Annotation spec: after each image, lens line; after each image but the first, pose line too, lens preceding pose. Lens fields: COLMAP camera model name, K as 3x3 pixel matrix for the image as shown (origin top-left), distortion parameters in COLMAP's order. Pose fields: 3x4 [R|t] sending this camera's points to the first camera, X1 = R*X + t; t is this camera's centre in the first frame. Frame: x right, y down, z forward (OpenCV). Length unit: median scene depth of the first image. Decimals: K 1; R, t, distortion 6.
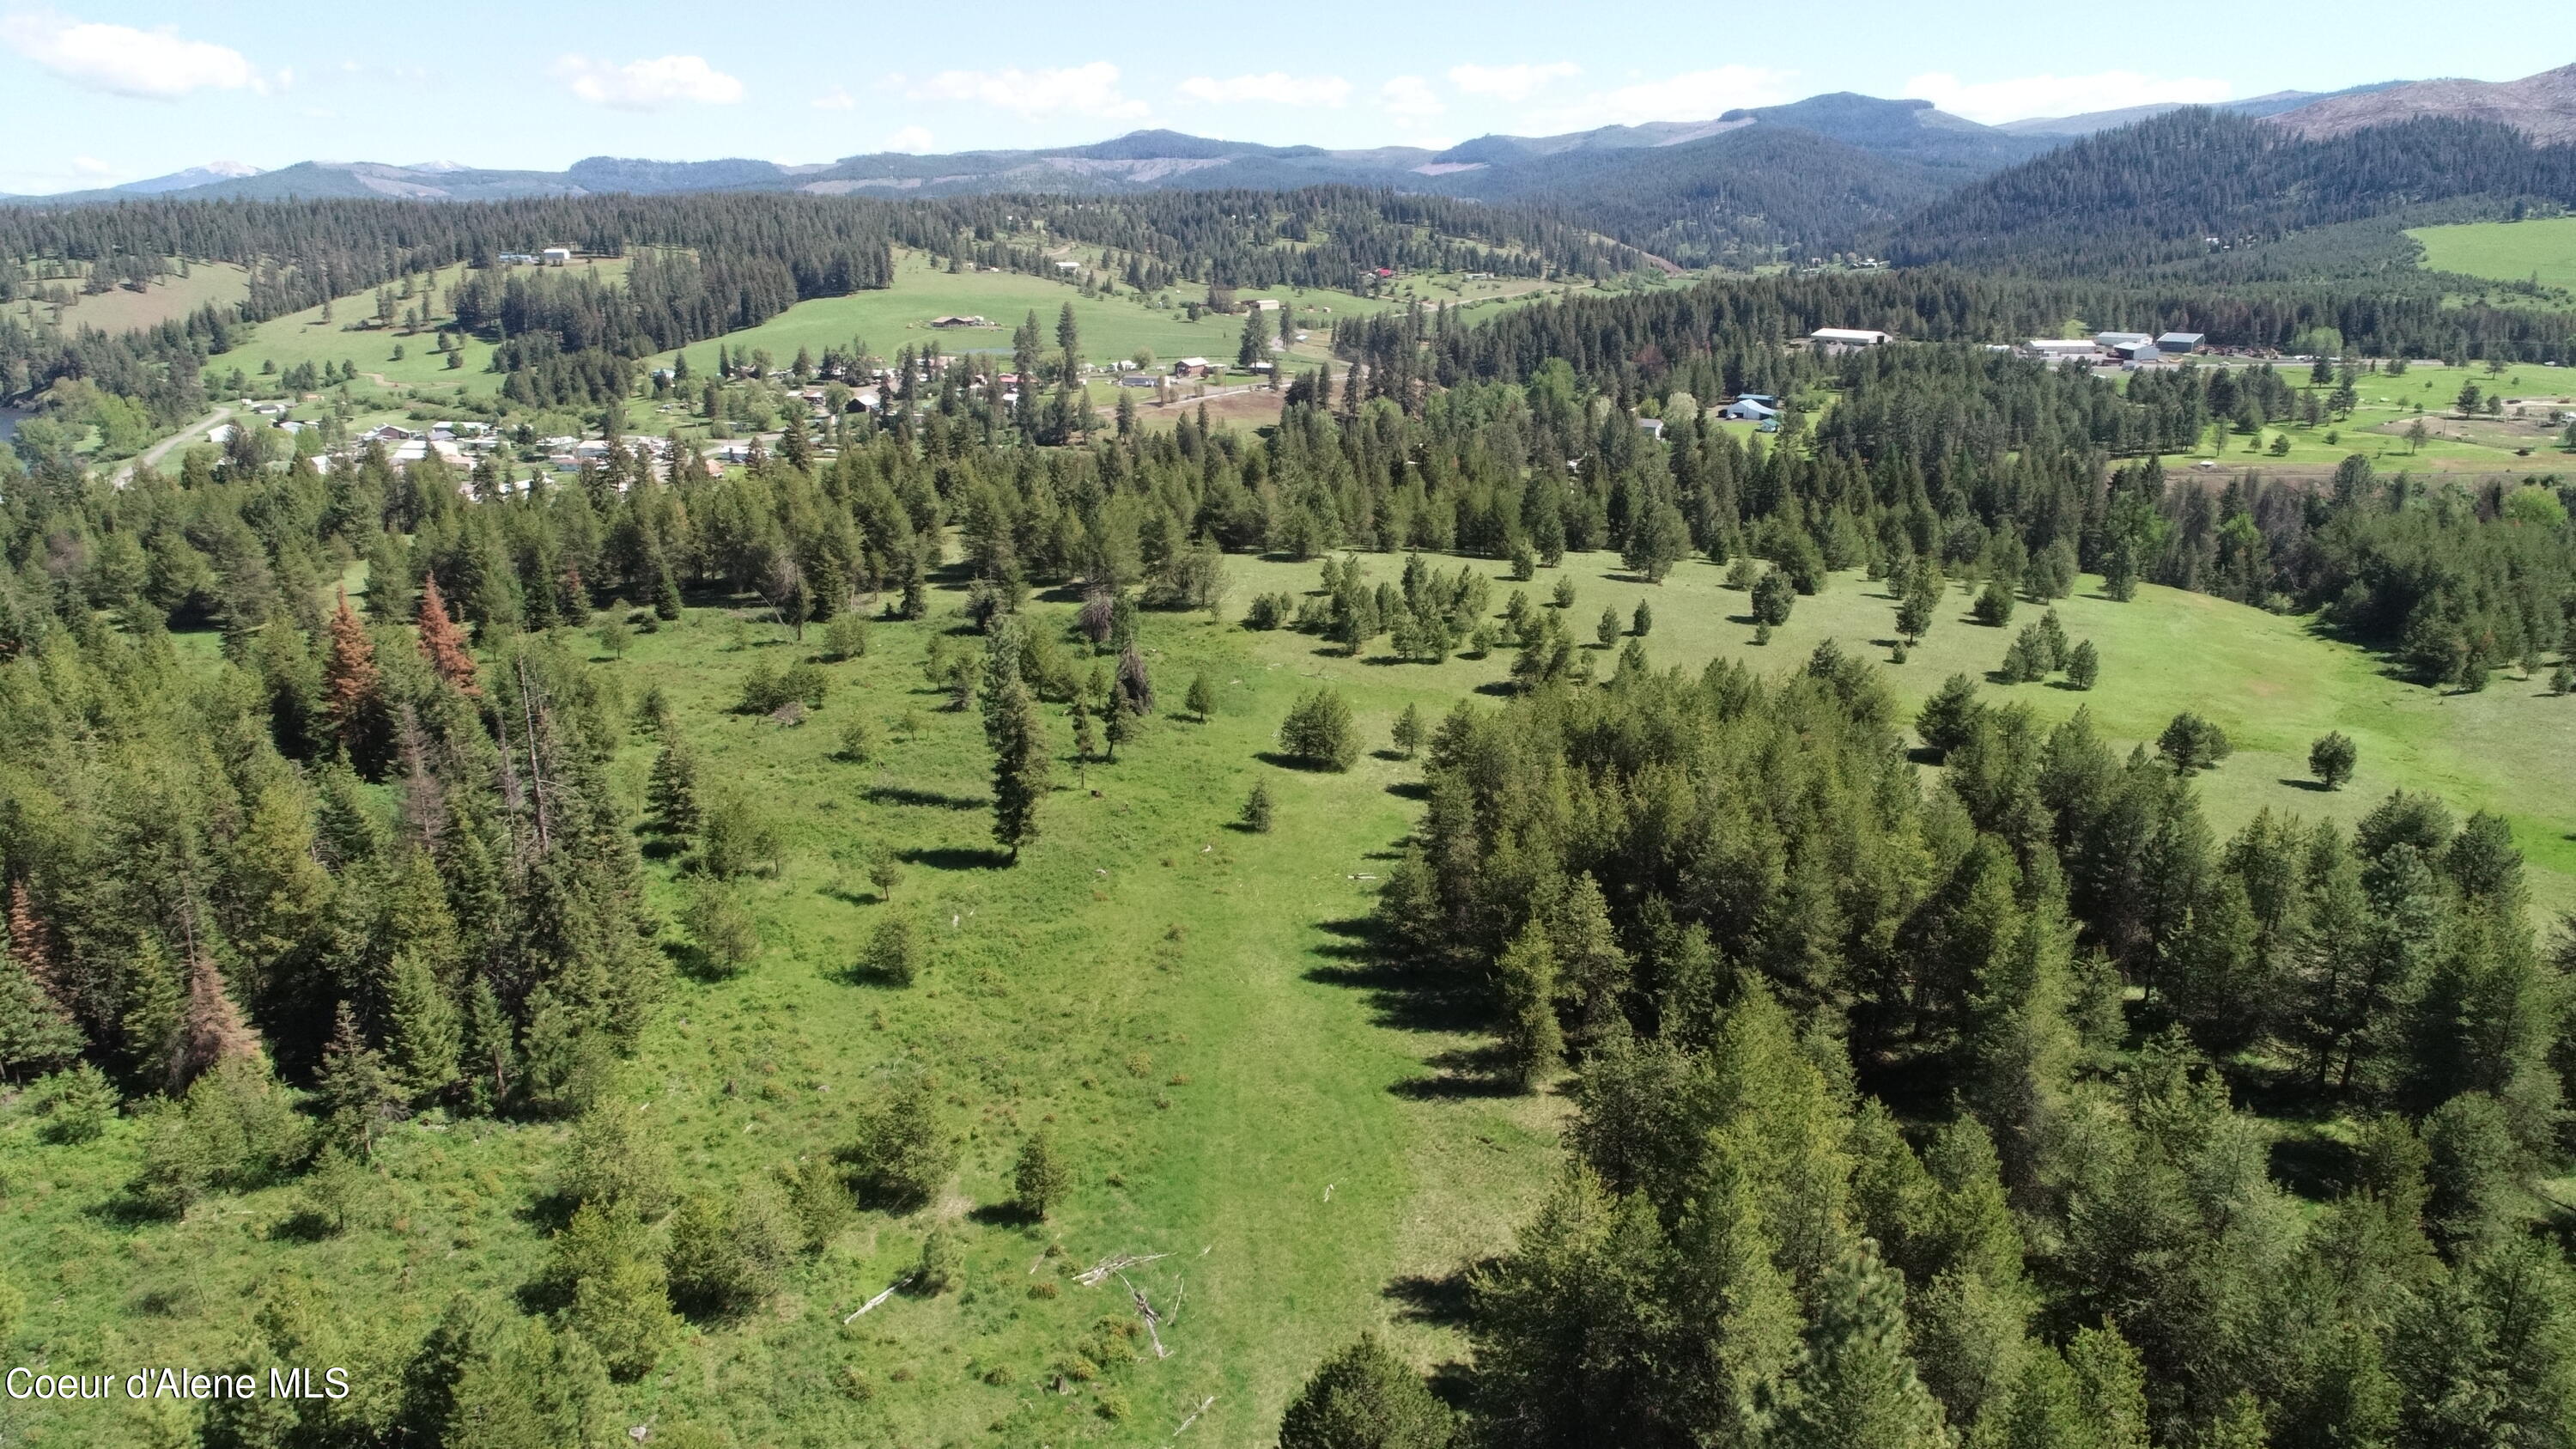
lens RADIAL K [[1688.3, 0, 1282.8], [0, 1688.3, 735.2], [0, 0, 1]] dist [-0.007875, -0.001674]
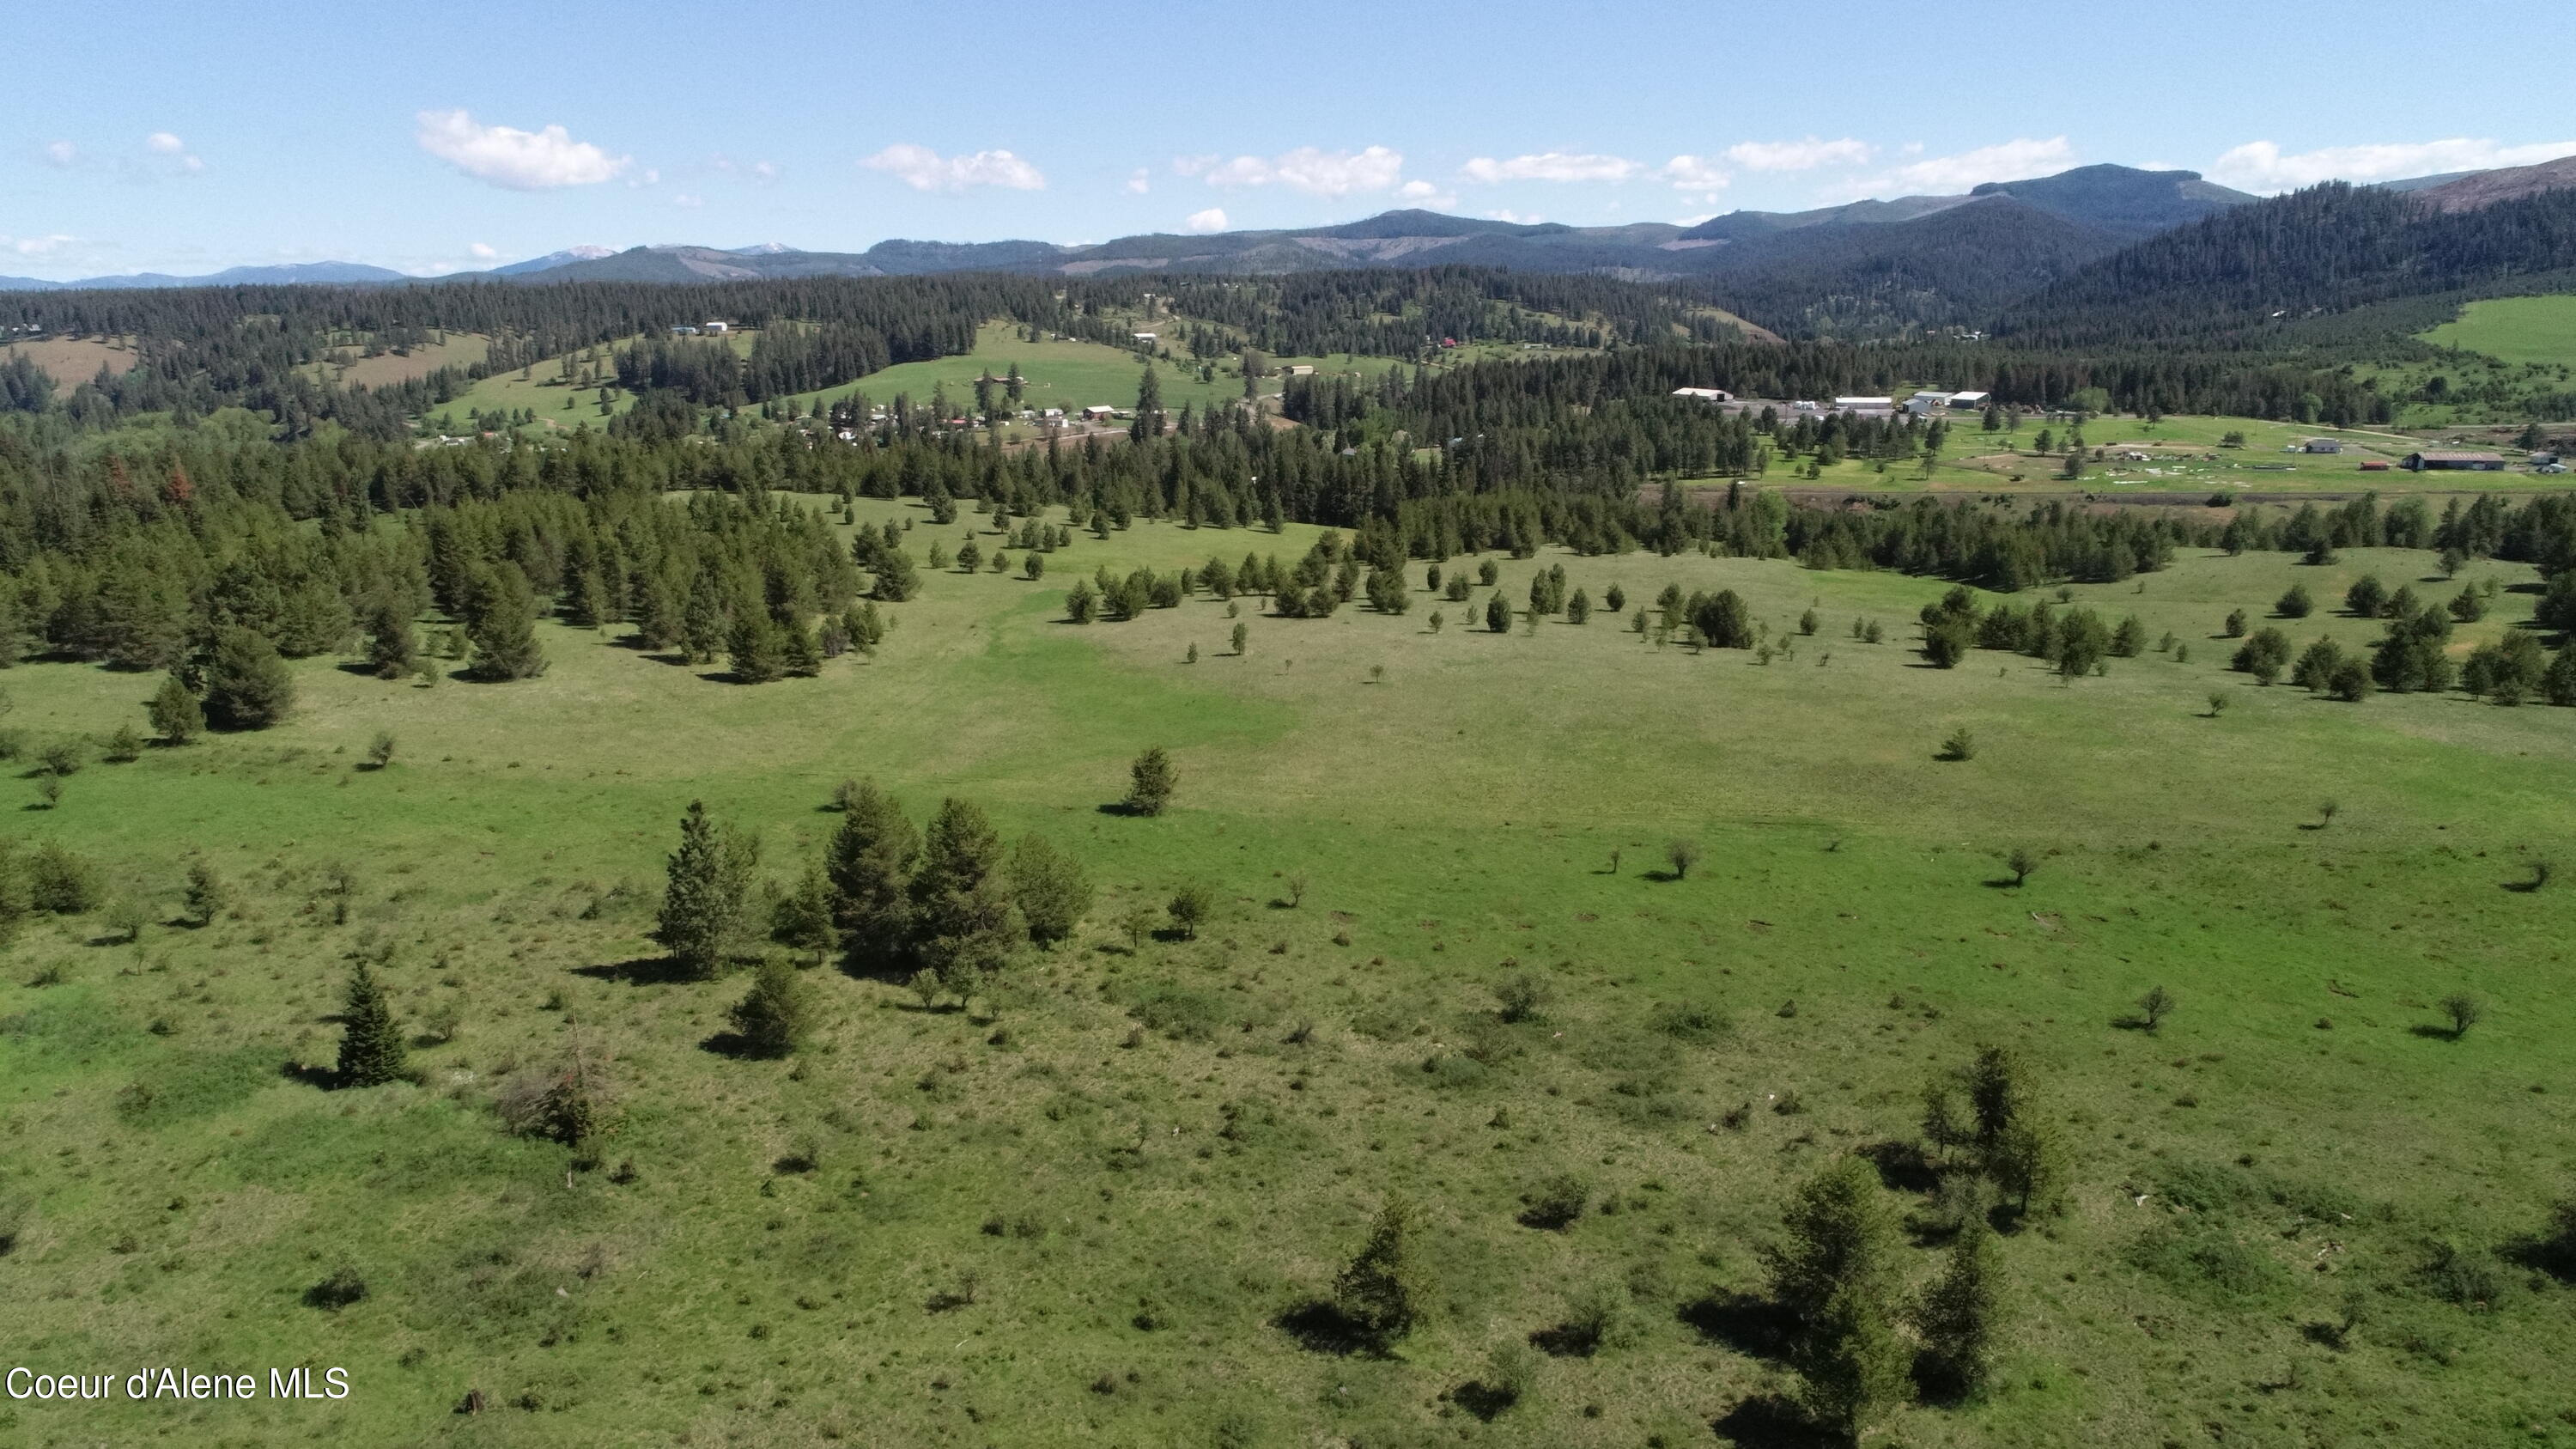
lens RADIAL K [[1688.3, 0, 1279.7], [0, 1688.3, 715.9], [0, 0, 1]] dist [-0.007875, -0.001674]
pose [[0.986927, 0.034920, -0.157339, 0.176268], [-0.043095, 0.997876, -0.048850, 0.039853], [0.155299, 0.054992, 0.986336, -0.133339]]
